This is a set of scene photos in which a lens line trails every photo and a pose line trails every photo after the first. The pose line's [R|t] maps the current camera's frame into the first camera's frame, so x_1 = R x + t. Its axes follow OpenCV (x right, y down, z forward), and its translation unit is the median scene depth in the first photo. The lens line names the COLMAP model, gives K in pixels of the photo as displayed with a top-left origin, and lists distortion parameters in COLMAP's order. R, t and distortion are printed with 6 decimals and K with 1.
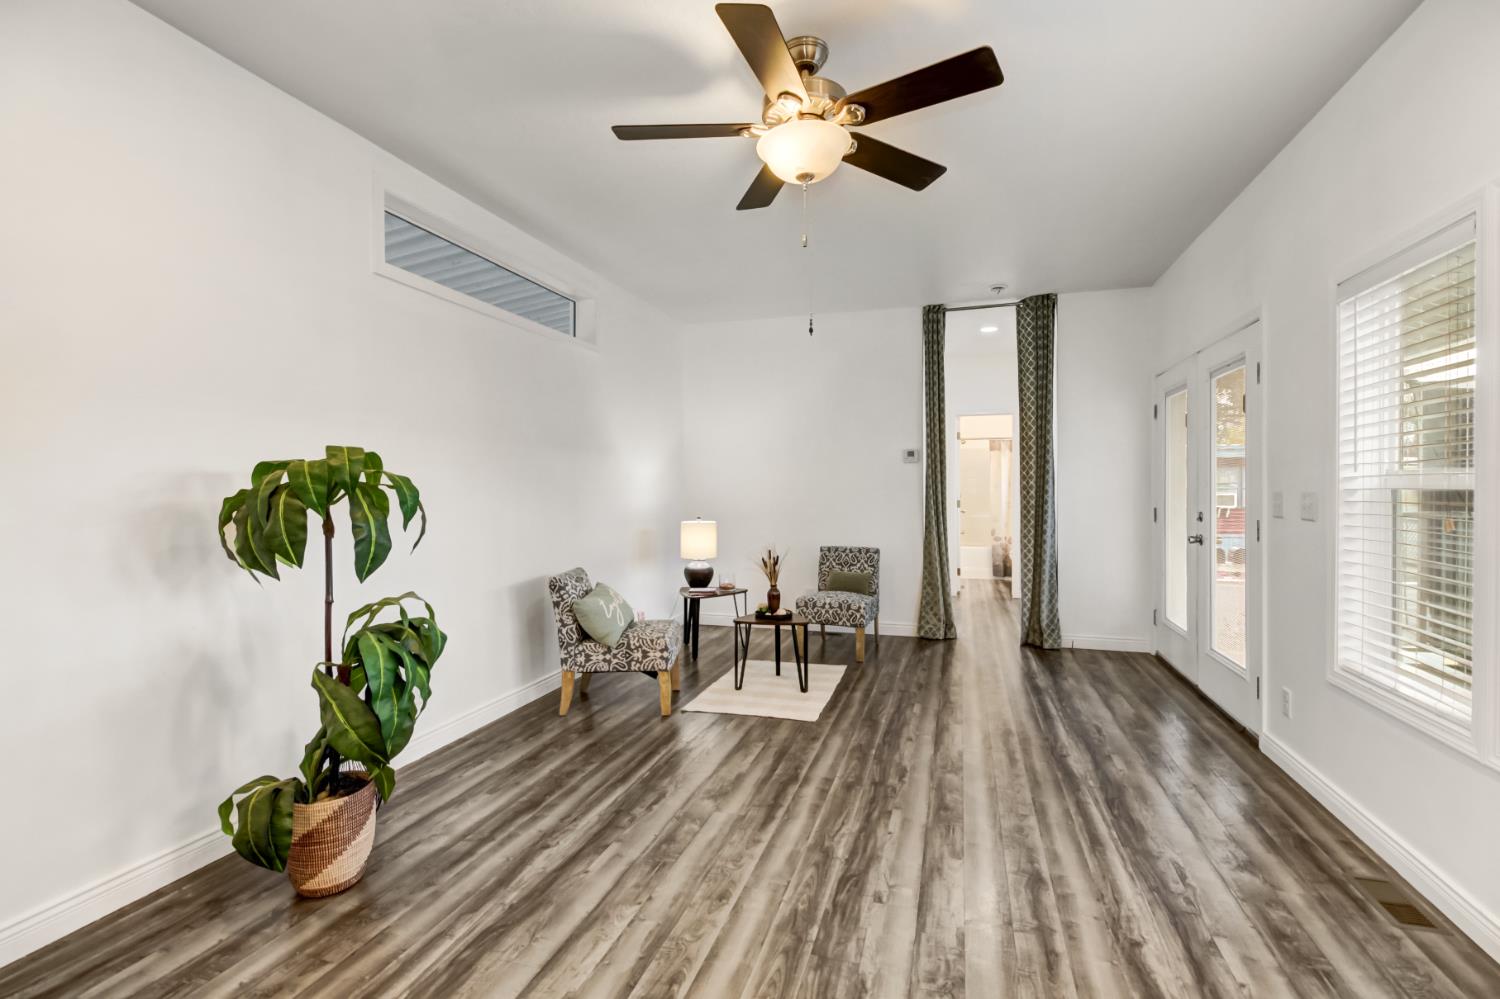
lens RADIAL K [[688.2, 0, 762.6], [0, 688.2, 491.9], [0, 0, 1]] dist [0.020108, -0.013772]
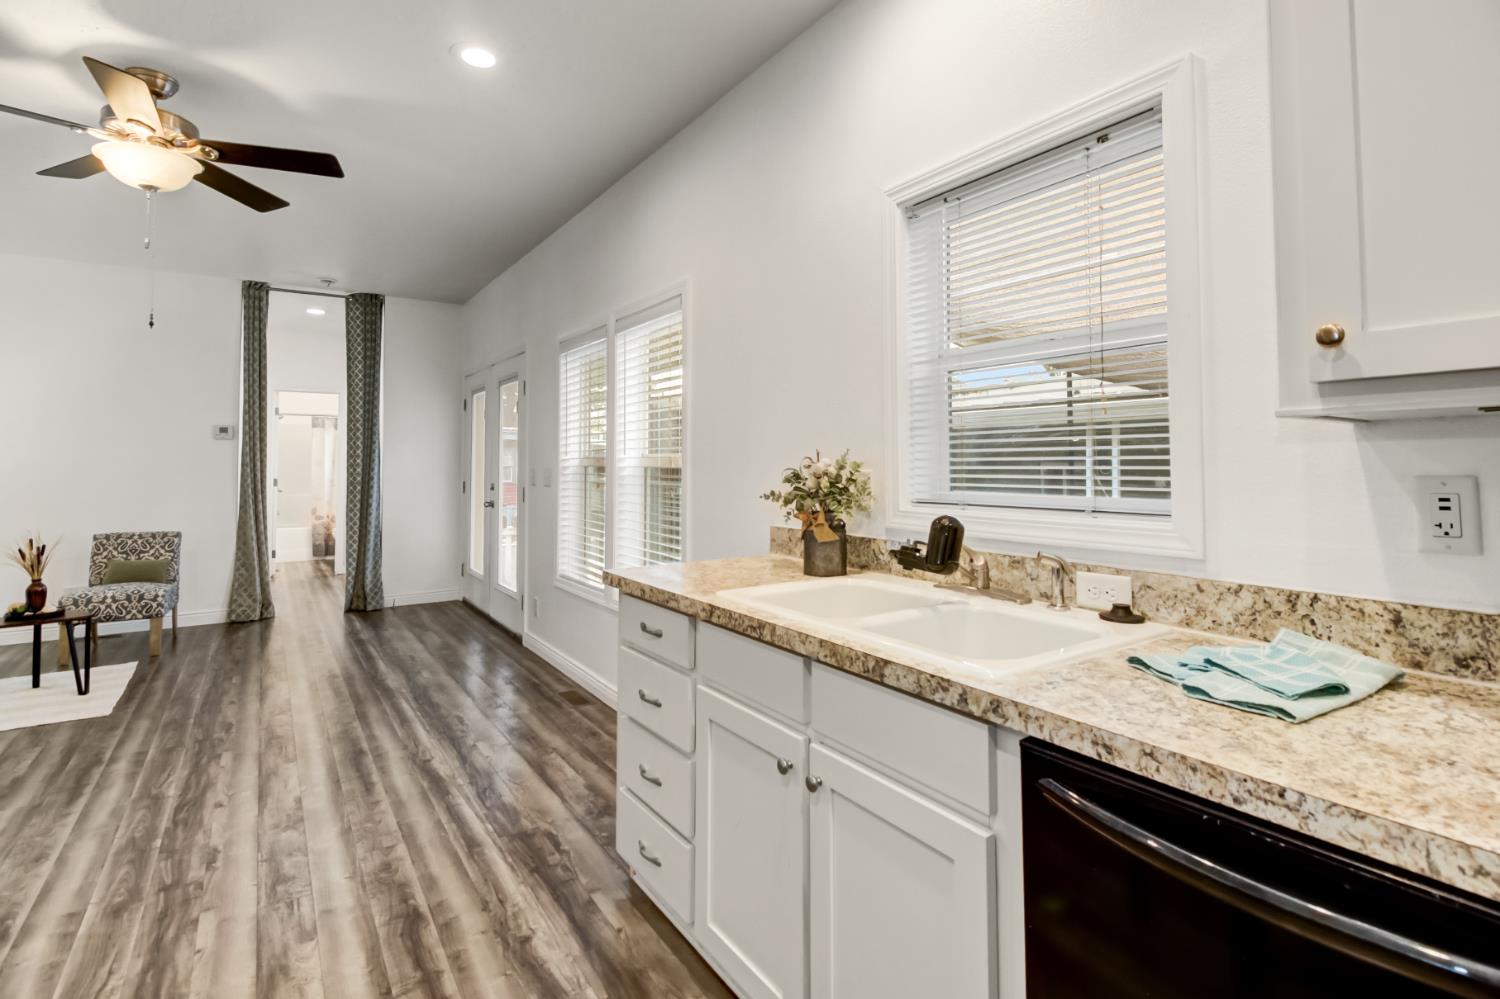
lens RADIAL K [[704.2, 0, 754.5], [0, 704.2, 439.4], [0, 0, 1]] dist [0.021988, -0.014199]
pose [[0.633536, 0.028100, 0.773202, -0.092865], [0.005190, 0.999163, -0.040564, 0.001495], [-0.773695, 0.029712, 0.632861, -0.225574]]
